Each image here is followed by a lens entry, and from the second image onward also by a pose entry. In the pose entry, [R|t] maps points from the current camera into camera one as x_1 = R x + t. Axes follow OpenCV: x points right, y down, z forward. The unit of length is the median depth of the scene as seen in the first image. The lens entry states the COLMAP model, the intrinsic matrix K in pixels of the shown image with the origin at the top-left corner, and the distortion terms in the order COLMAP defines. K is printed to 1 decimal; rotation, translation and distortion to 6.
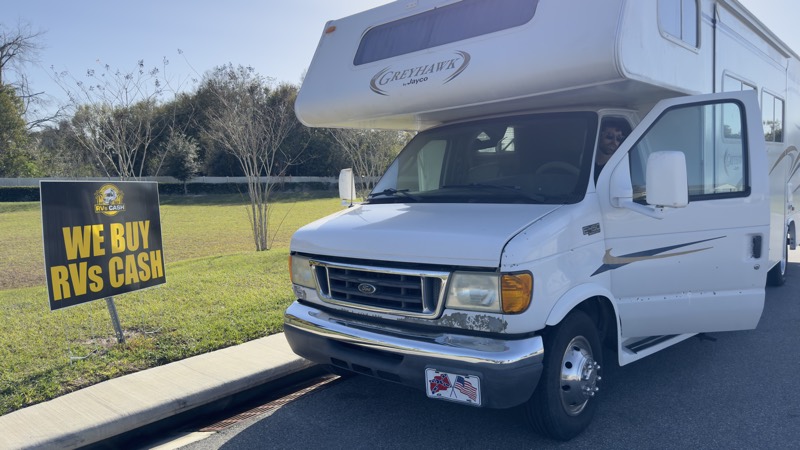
lens RADIAL K [[564.2, 0, 400.0], [0, 564.2, 225.0], [0, 0, 1]] dist [0.026104, -0.004374]
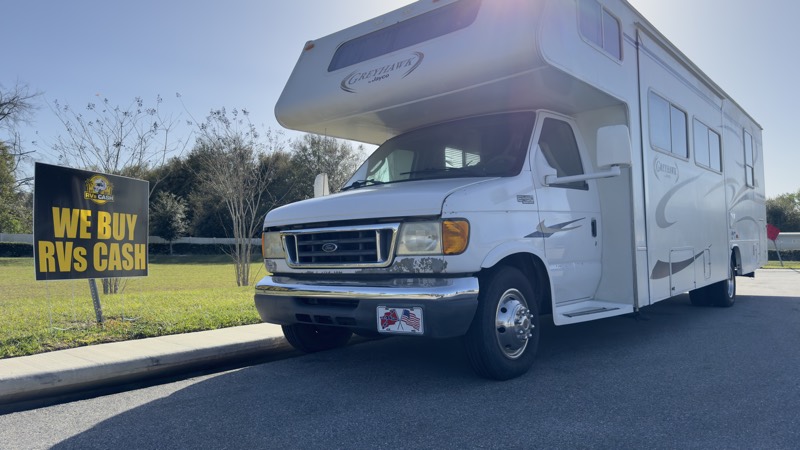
lens RADIAL K [[560.9, 0, 406.6], [0, 560.9, 227.8], [0, 0, 1]] dist [0.049476, -0.007410]
pose [[0.999336, 0.017736, 0.031823, 0.046166], [-0.013867, 0.992925, -0.117930, 0.160610], [-0.033689, 0.117410, 0.992512, -0.097511]]
